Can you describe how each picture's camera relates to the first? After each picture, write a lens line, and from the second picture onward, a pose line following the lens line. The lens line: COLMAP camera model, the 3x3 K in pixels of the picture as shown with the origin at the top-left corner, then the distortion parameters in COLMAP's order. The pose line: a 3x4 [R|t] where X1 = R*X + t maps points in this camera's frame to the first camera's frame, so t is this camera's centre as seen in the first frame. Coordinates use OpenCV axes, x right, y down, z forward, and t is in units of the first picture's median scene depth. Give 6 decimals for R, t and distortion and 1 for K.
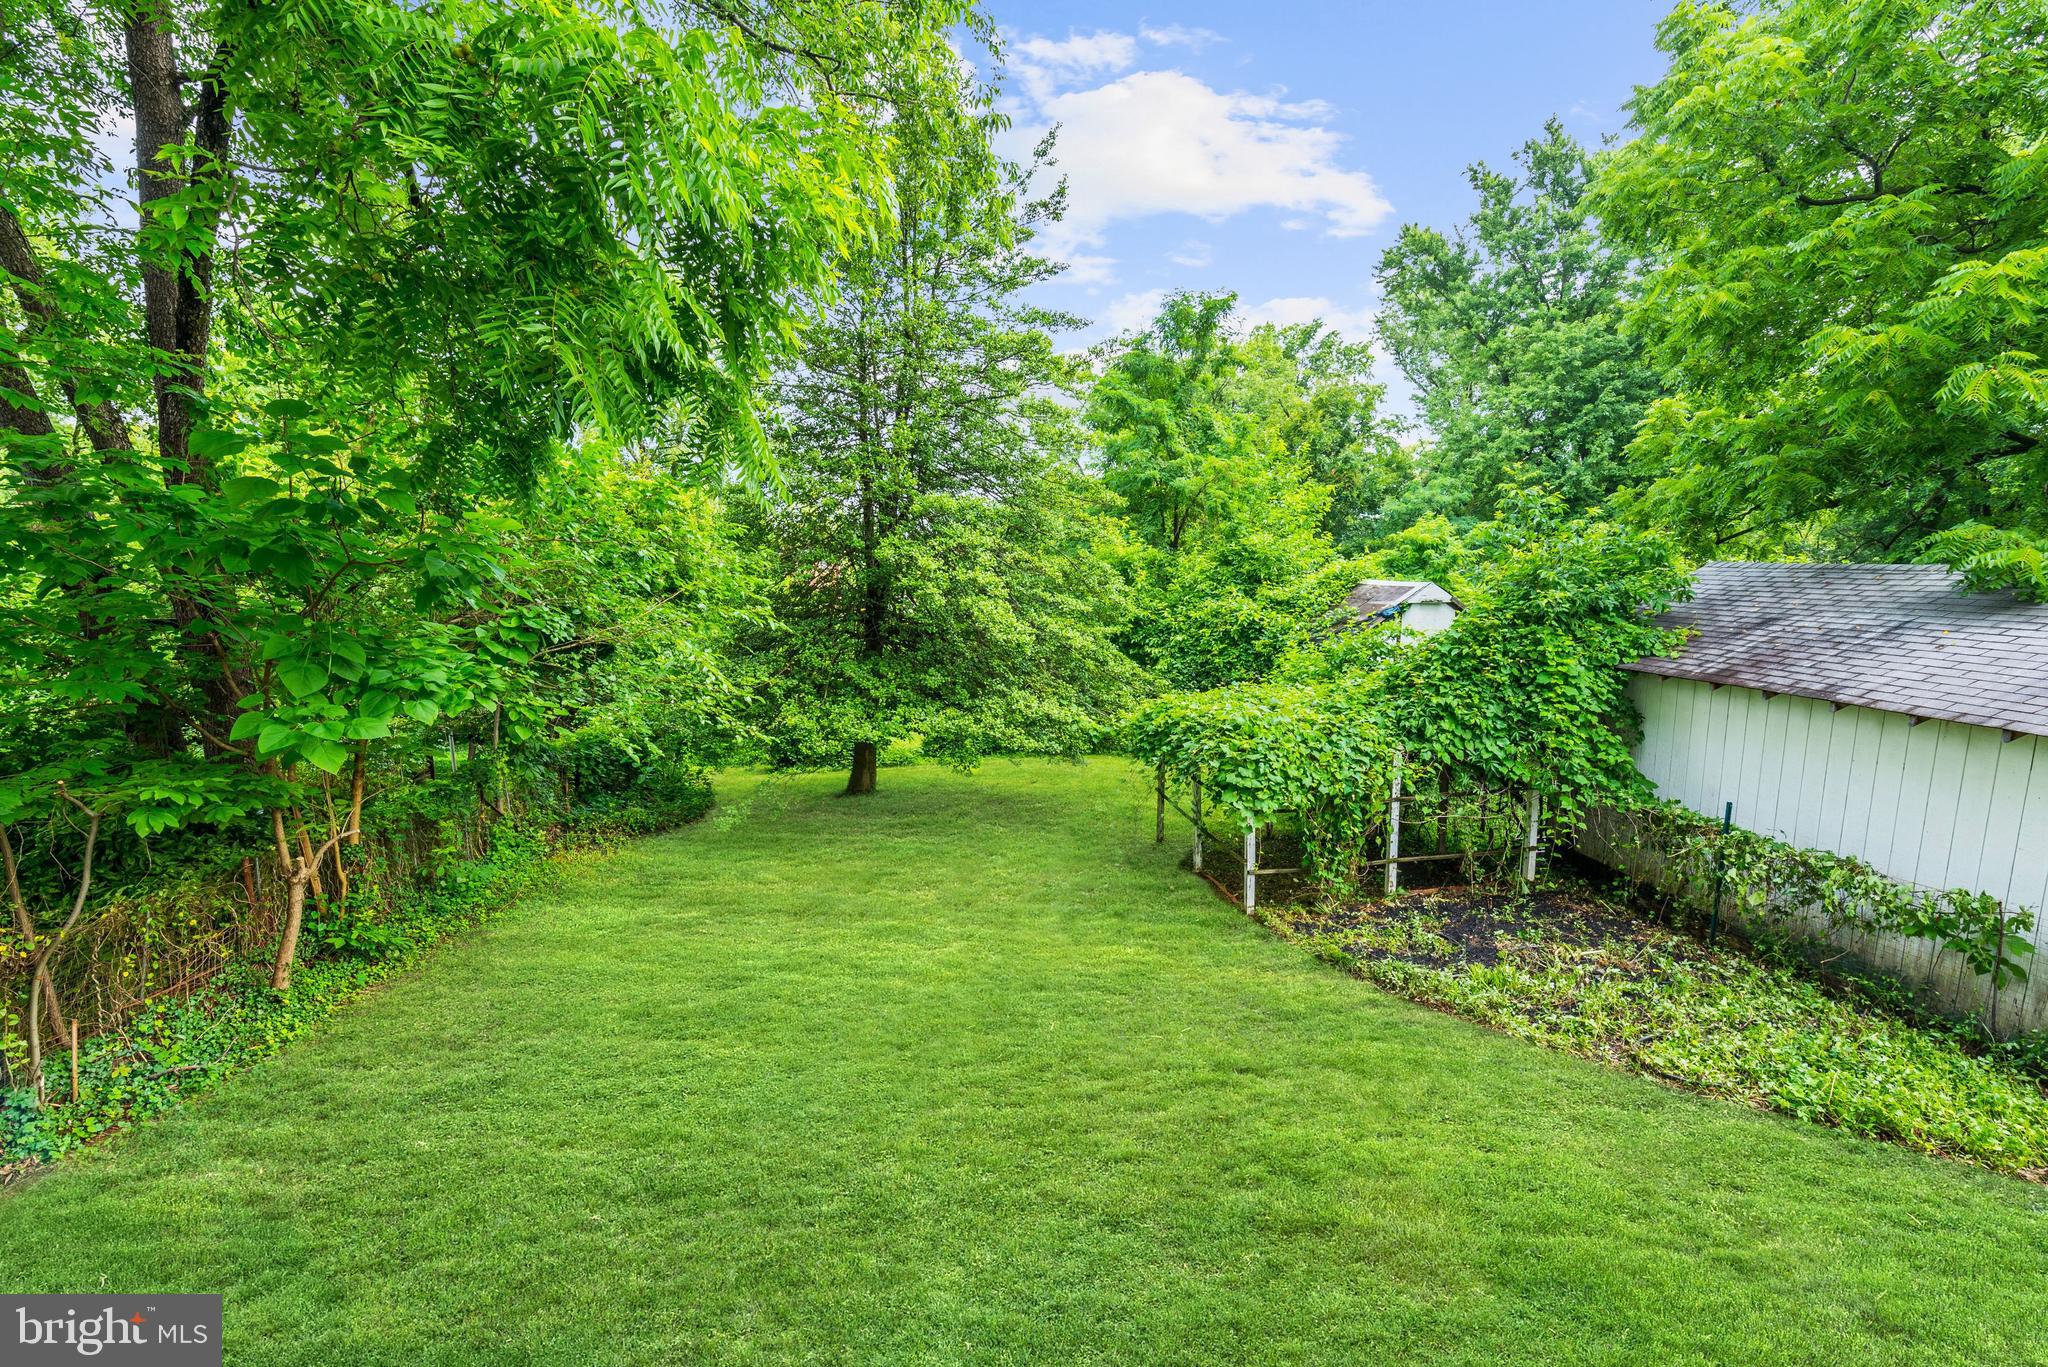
lens RADIAL K [[917.1, 0, 1013.0], [0, 917.1, 692.9], [0, 0, 1]] dist [0.007152, 0.000194]
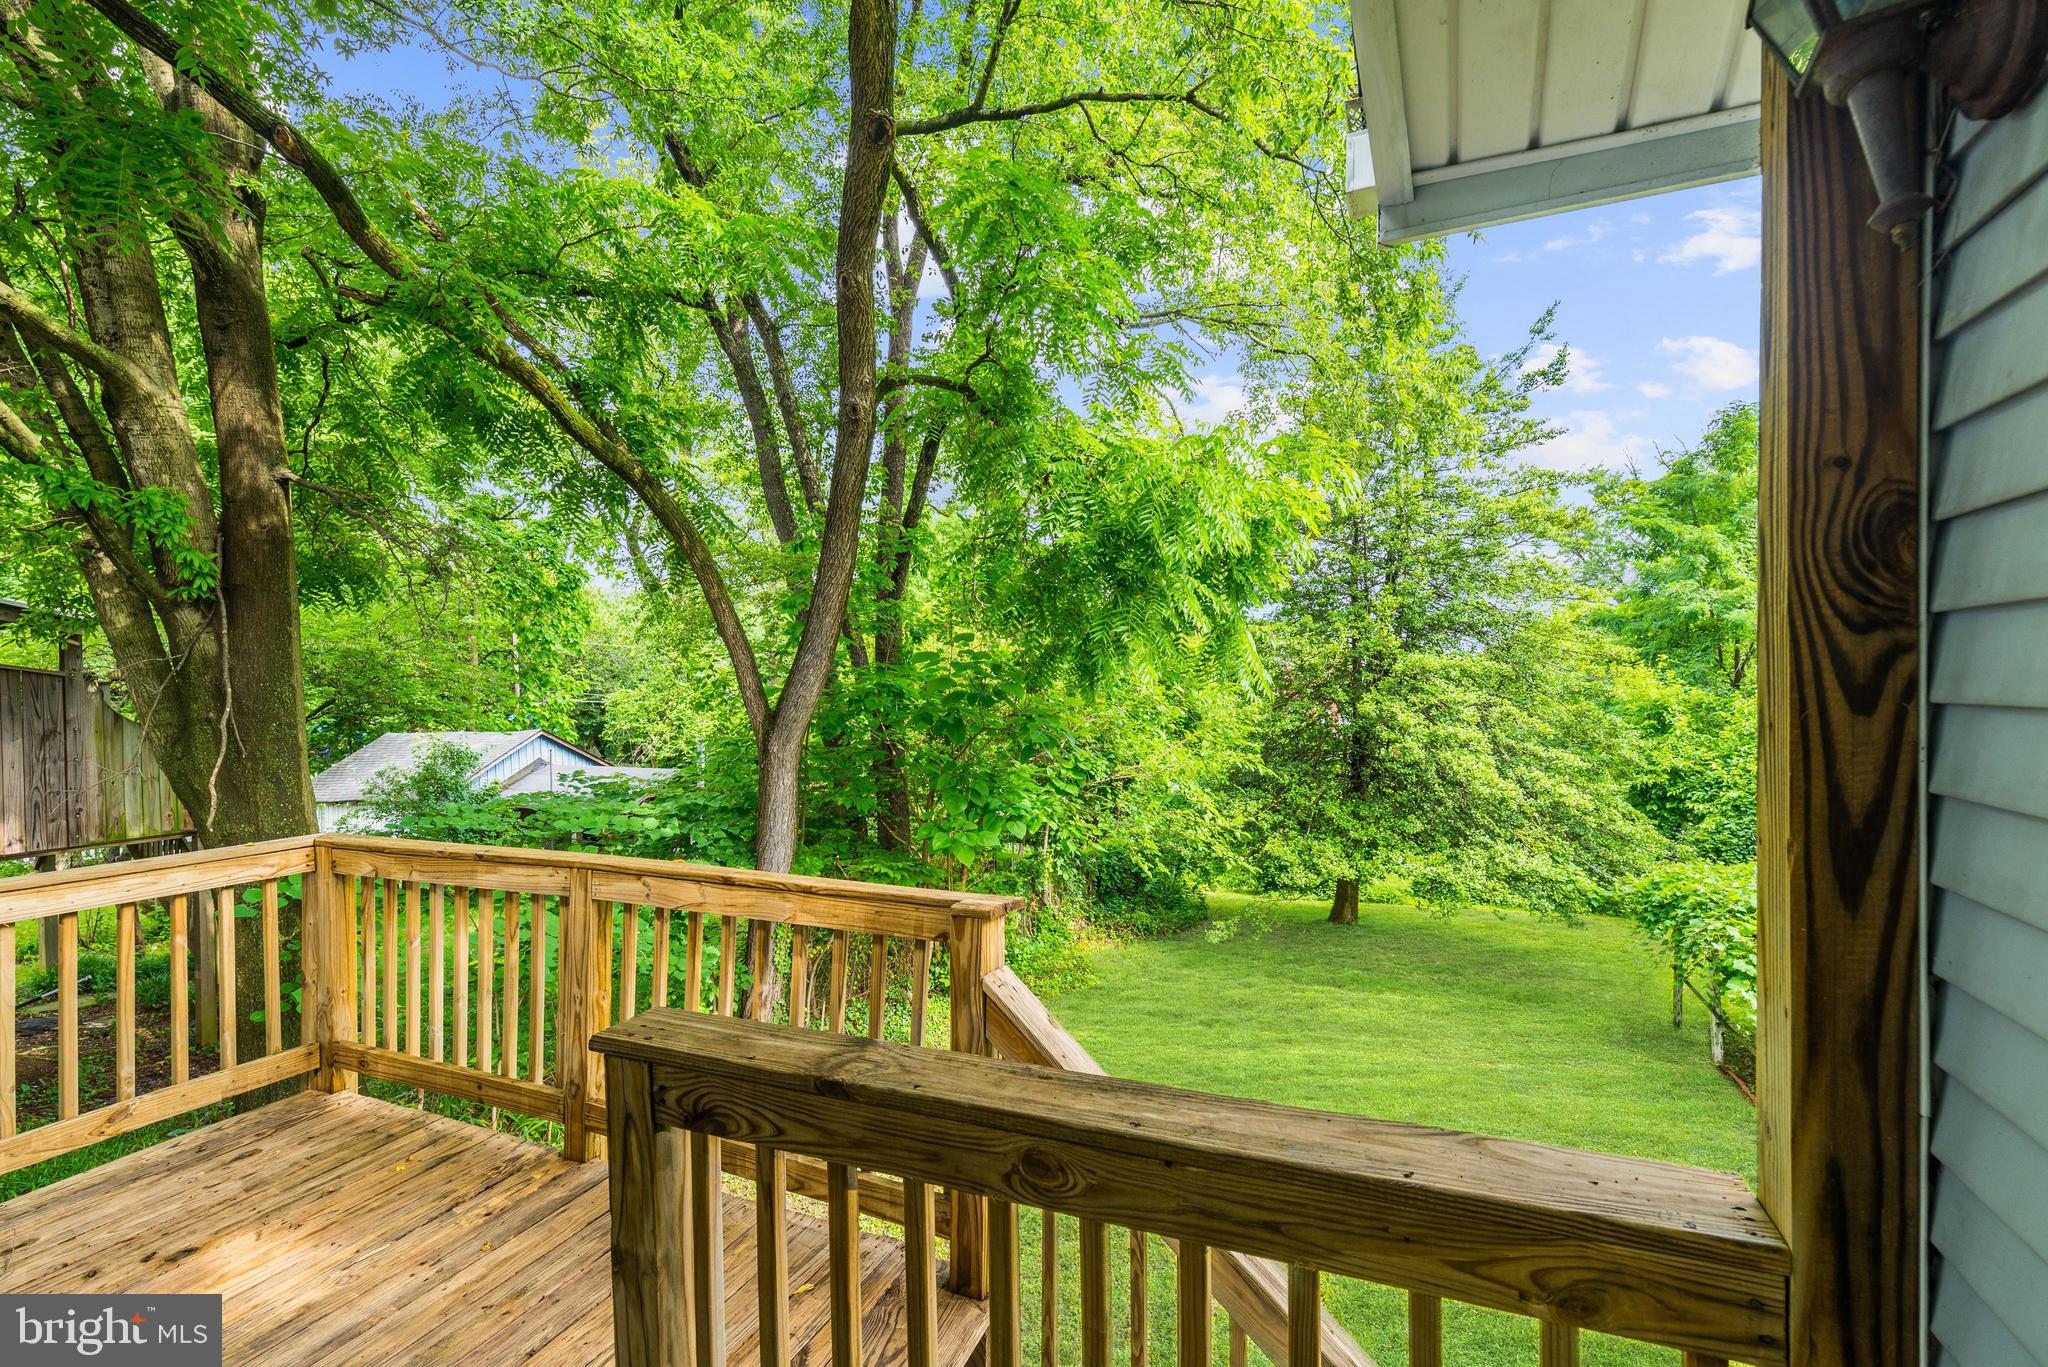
lens RADIAL K [[917.1, 0, 1013.0], [0, 917.1, 692.9], [0, 0, 1]] dist [0.007152, 0.000194]
pose [[0.862123, 0.007147, -0.506649, 0.051344], [-0.070200, 0.991943, -0.105460, -0.022705], [0.501813, 0.126487, 0.855678, -0.157739]]
